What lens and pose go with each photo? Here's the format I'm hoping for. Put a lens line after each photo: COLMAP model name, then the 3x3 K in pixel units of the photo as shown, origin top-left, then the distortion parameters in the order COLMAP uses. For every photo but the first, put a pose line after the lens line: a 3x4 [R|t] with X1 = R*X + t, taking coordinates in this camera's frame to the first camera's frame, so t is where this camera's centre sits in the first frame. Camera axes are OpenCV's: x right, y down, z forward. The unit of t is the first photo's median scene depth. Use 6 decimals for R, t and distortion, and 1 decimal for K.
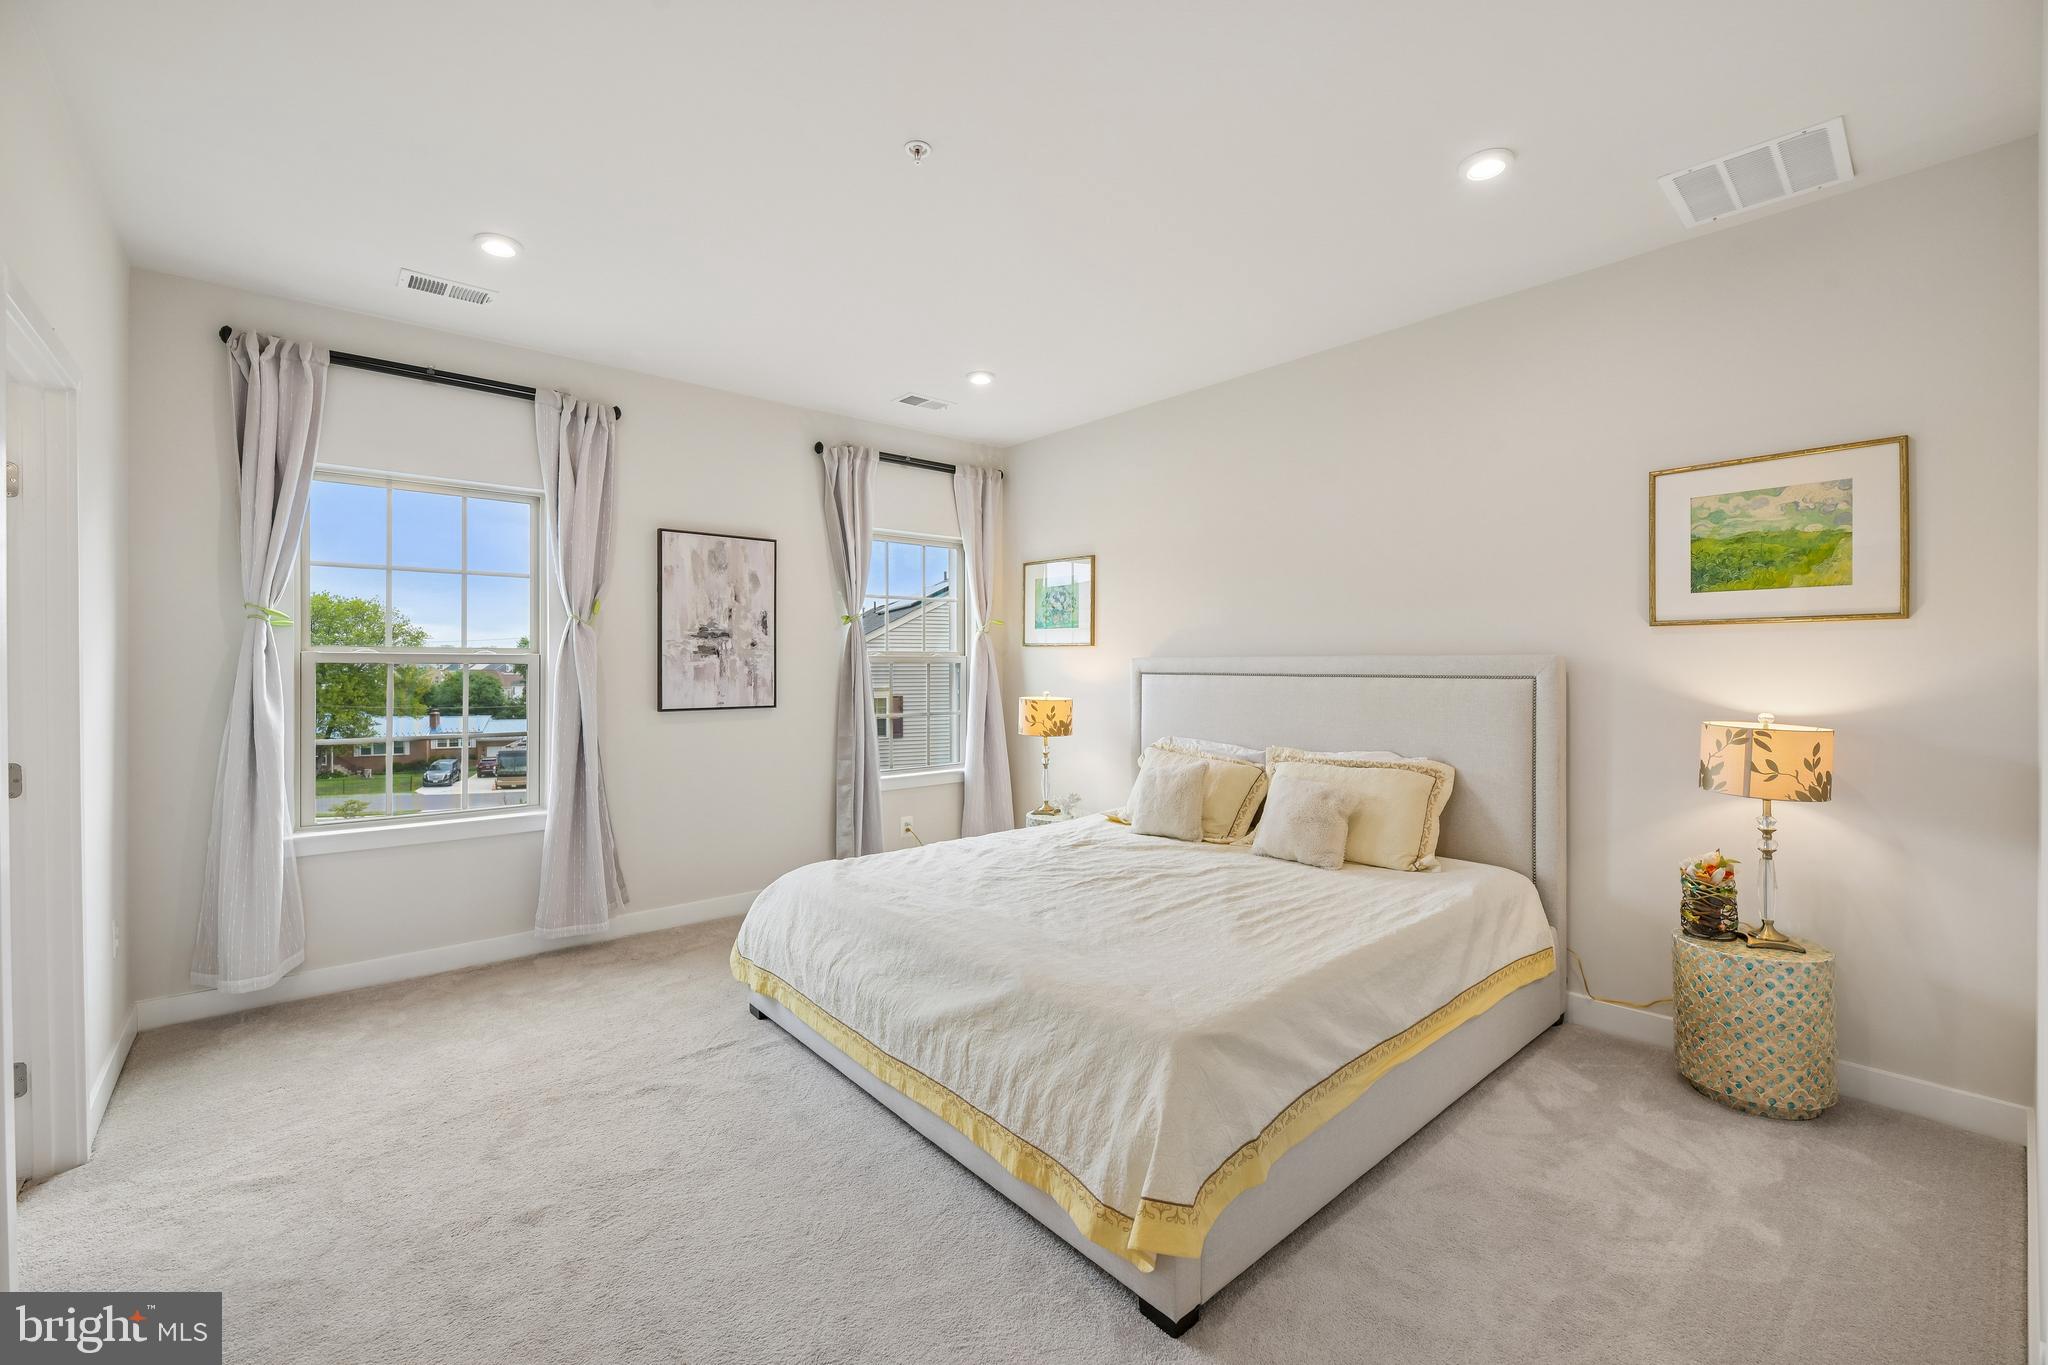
lens RADIAL K [[862.4, 0, 1026.9], [0, 862.4, 656.0], [0, 0, 1]] dist [-0.001532, -0.000285]
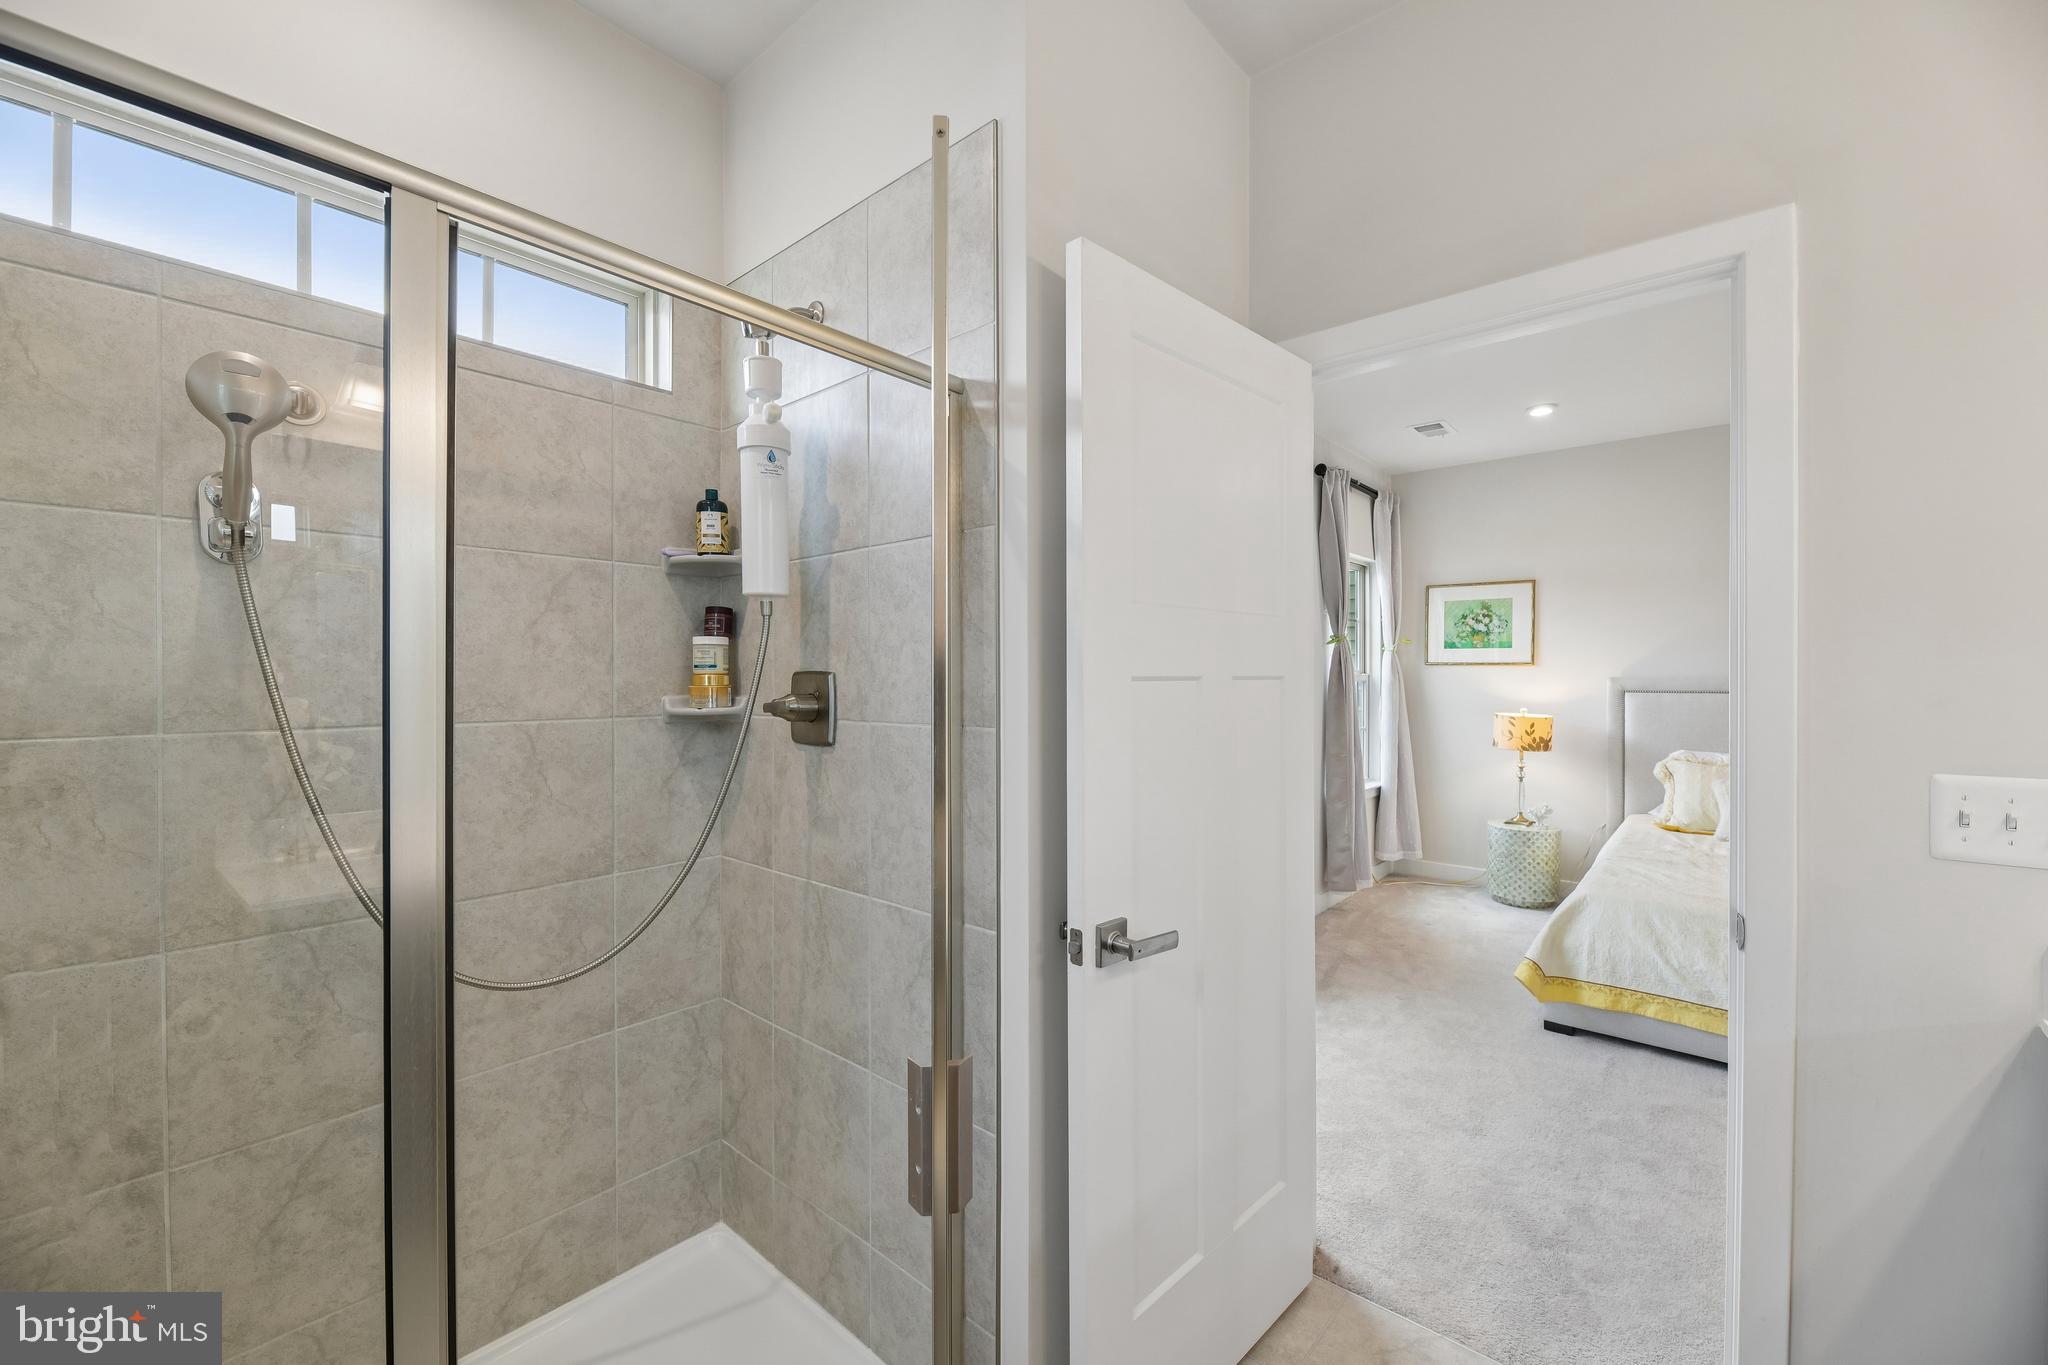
lens RADIAL K [[820.5, 0, 1027.9], [0, 820.5, 677.1], [0, 0, 1]] dist [-0.010388, -0.000155]
pose [[0.987889, 0.004467, 0.155097, -0.800170], [-0.005506, 0.999965, 0.006270, -0.000413], [-0.155064, -0.007048, 0.987879, 0.118154]]
